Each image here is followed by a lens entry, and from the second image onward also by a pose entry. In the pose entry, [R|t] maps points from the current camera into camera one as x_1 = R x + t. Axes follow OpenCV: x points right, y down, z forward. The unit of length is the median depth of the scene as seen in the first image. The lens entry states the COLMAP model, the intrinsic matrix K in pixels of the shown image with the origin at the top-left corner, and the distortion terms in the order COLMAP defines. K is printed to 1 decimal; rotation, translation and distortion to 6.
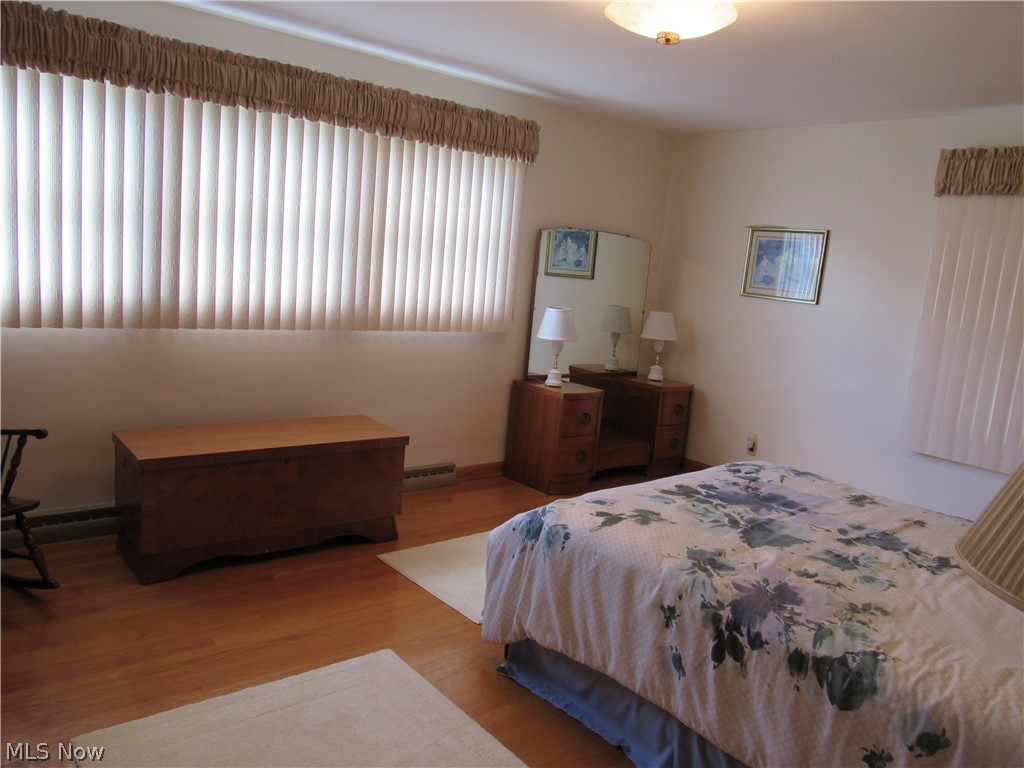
lens RADIAL K [[780.4, 0, 512.0], [0, 780.4, 384.0], [0, 0, 1]] dist [-0.035757, 0.000459]
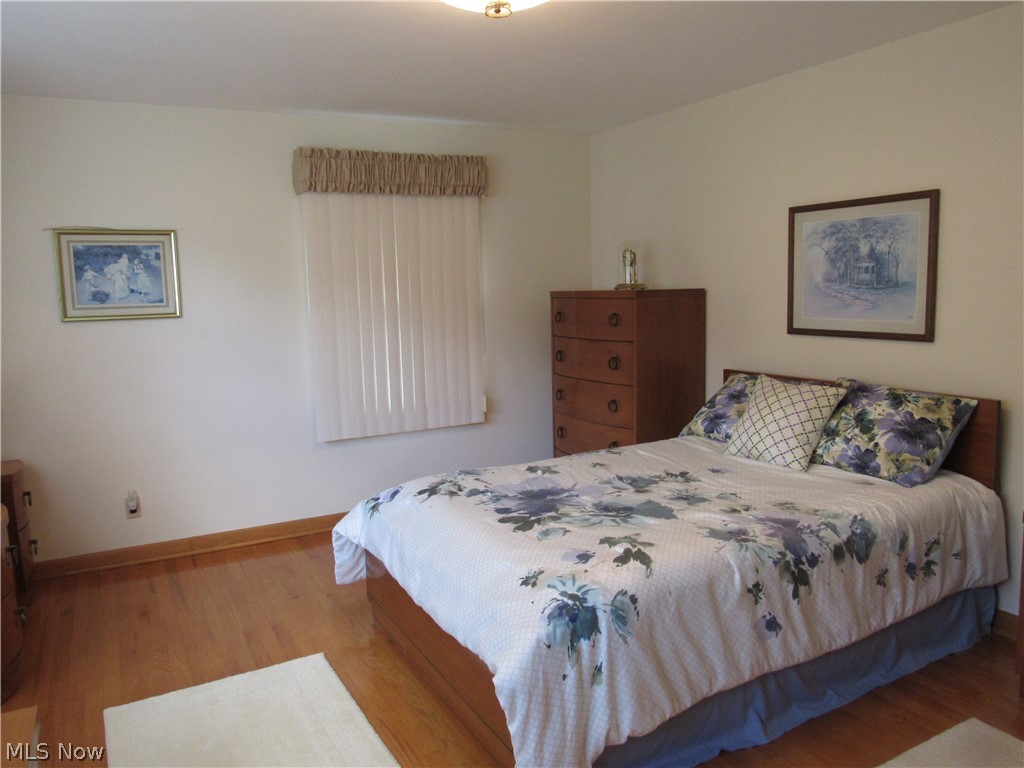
lens RADIAL K [[780.4, 0, 512.0], [0, 780.4, 384.0], [0, 0, 1]] dist [-0.035757, 0.000459]
pose [[0.167108, -0.214168, 0.962396, -0.720428], [0.201310, 0.962970, 0.179341, -0.210692], [-0.965168, 0.163771, 0.204034, 0.919416]]
